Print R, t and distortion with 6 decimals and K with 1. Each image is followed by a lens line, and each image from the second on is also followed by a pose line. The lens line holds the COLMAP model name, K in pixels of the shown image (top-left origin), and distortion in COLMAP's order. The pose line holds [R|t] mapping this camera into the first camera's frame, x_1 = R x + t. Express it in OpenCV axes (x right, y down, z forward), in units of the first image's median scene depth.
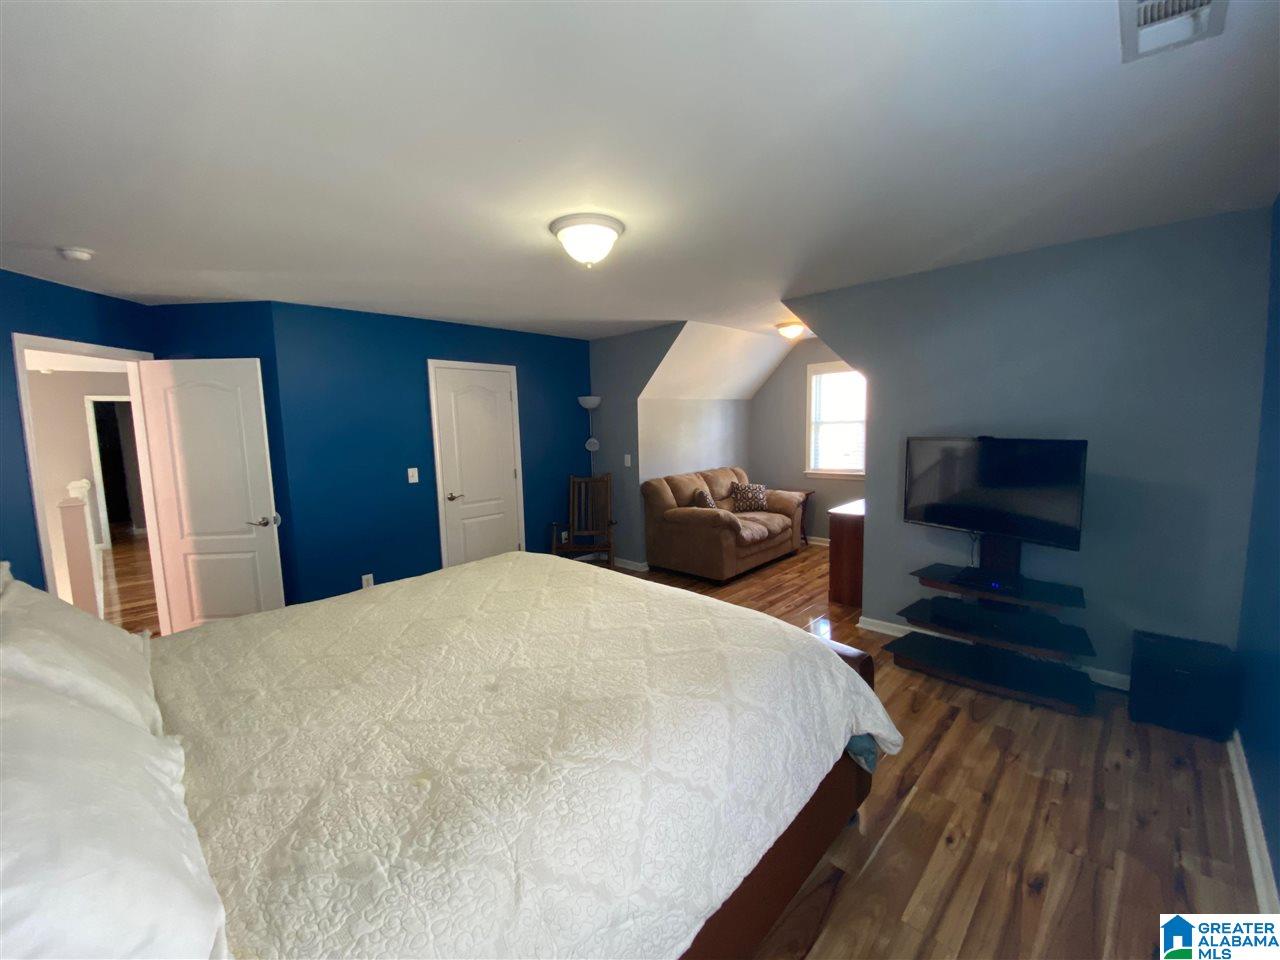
lens RADIAL K [[528.3, 0, 640.0], [0, 528.3, 480.0], [0, 0, 1]] dist [-0.000149, -0.000004]
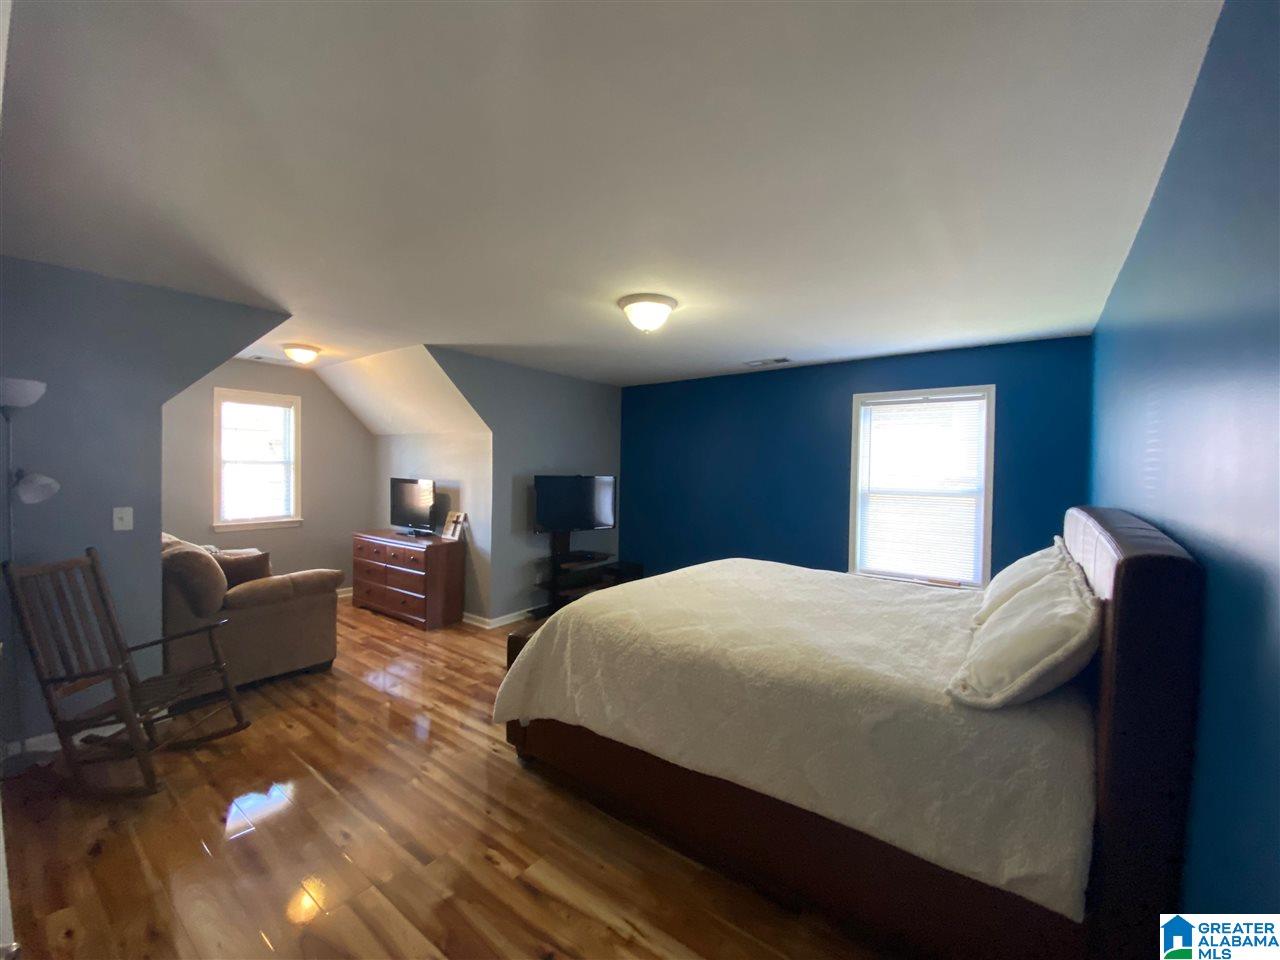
lens RADIAL K [[528.3, 0, 640.0], [0, 528.3, 480.0], [0, 0, 1]] dist [-0.000149, -0.000004]
pose [[-0.111778, 0.002722, 0.993730, -0.666077], [0.111092, 0.993762, 0.009773, -0.026003], [-0.987504, 0.111488, -0.111383, 0.626882]]
